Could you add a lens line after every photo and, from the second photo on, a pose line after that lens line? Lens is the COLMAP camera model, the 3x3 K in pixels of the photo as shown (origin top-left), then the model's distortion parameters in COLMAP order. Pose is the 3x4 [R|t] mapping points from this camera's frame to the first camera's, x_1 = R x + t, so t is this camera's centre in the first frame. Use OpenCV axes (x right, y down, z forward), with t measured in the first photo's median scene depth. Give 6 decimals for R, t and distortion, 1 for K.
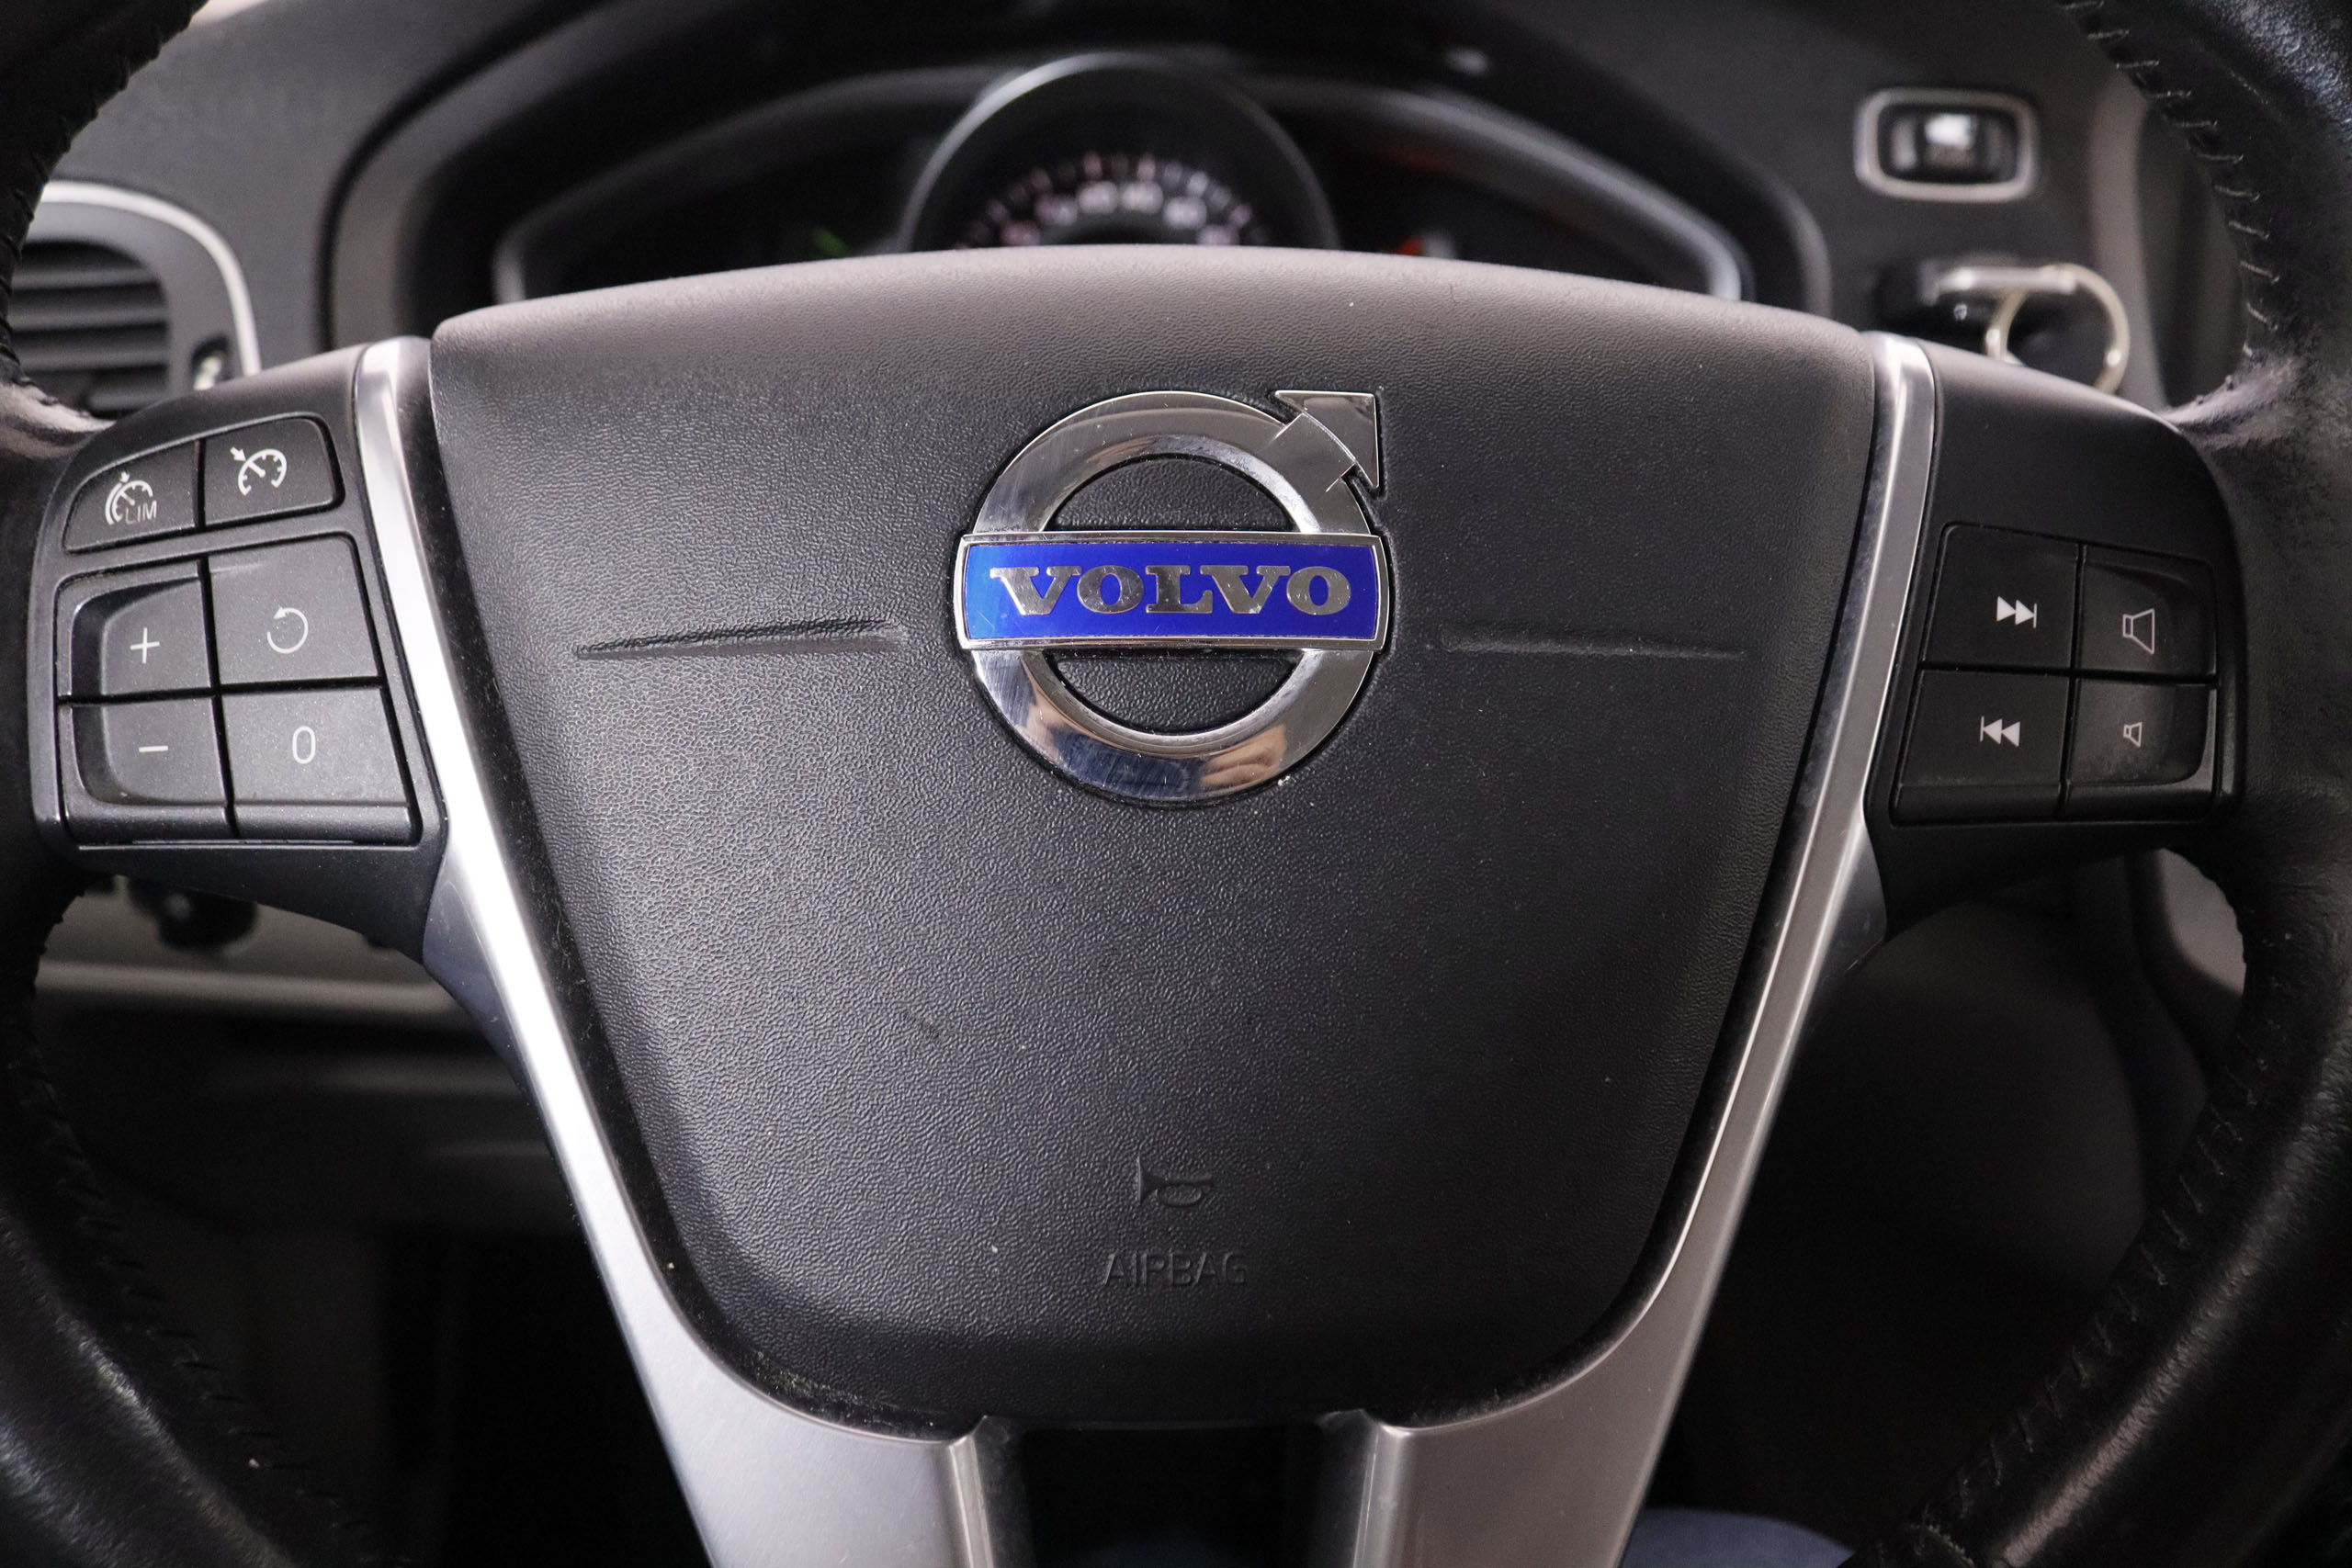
lens RADIAL K [[1970.6, 0, 1176.0], [0, 1970.6, 784.0], [0, 0, 1]] dist [-0.144948, 0.010260]
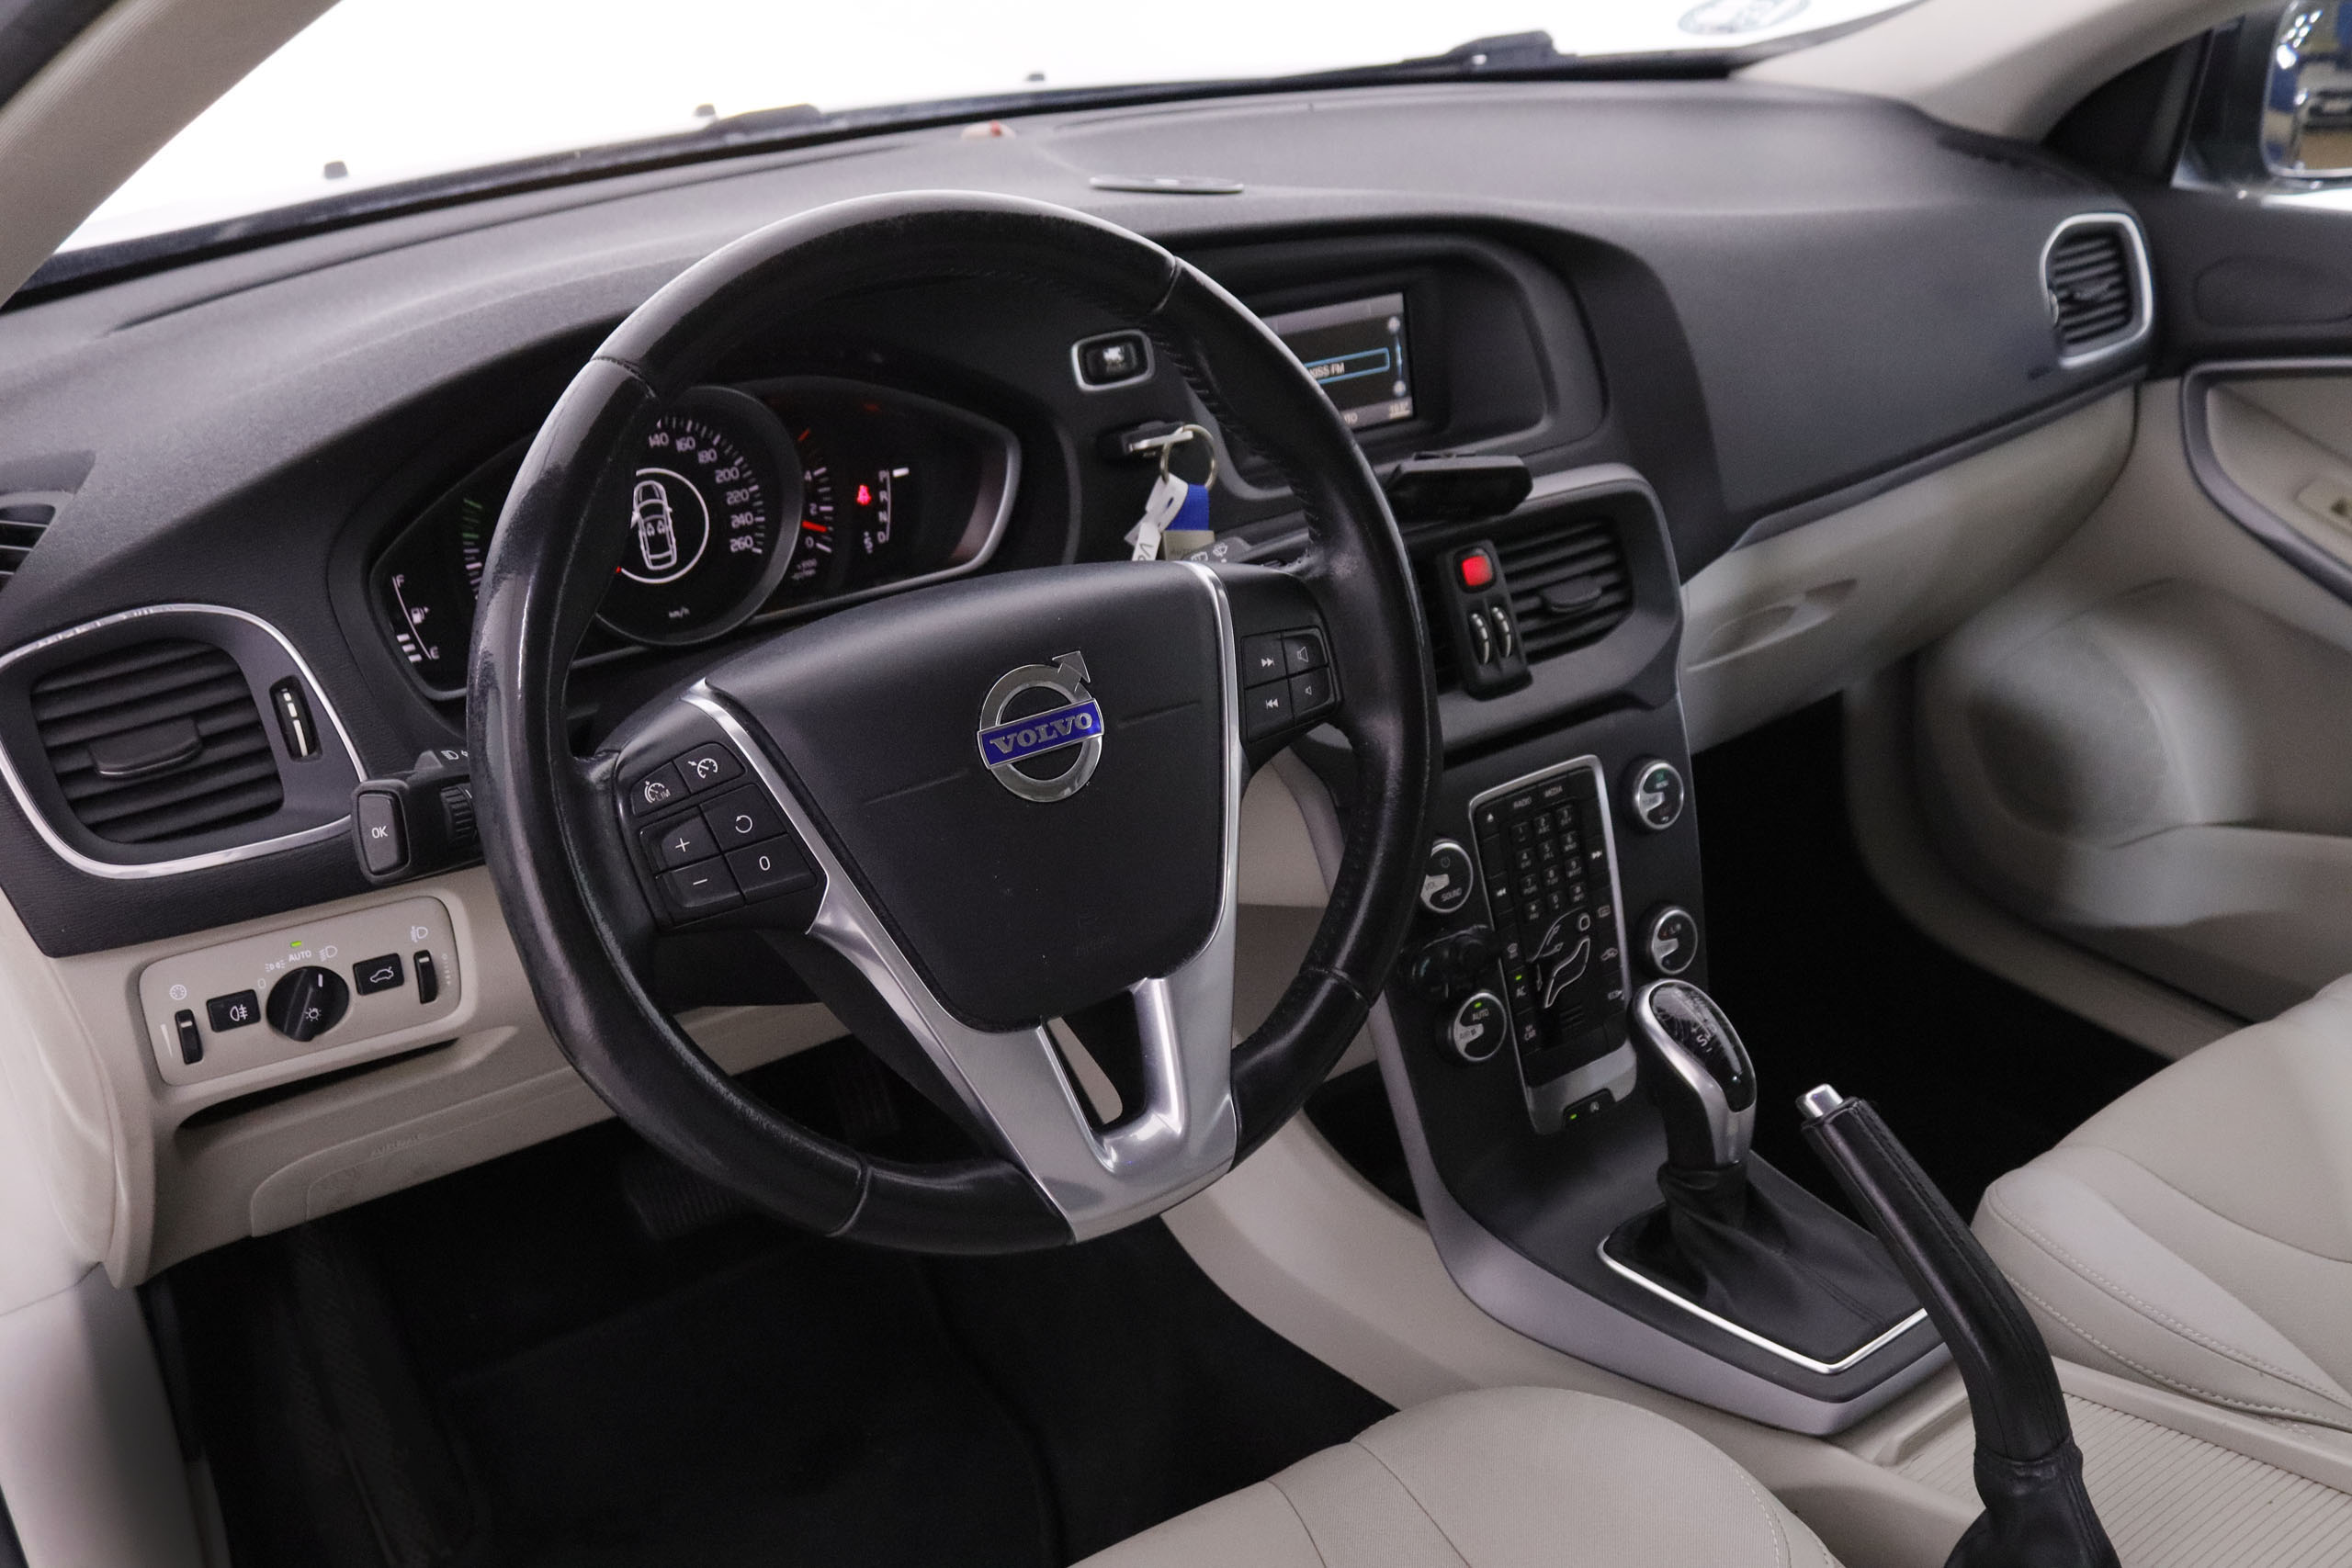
lens RADIAL K [[2199.7, 0, 1176.0], [0, 2199.7, 784.0], [0, 0, 1]] dist [-0.158746, -0.002461]
pose [[0.848422, -0.260689, 0.460676, -0.699134], [0.215082, 0.965012, 0.149971, -0.240319], [-0.483654, -0.028156, 0.874807, -1.033905]]
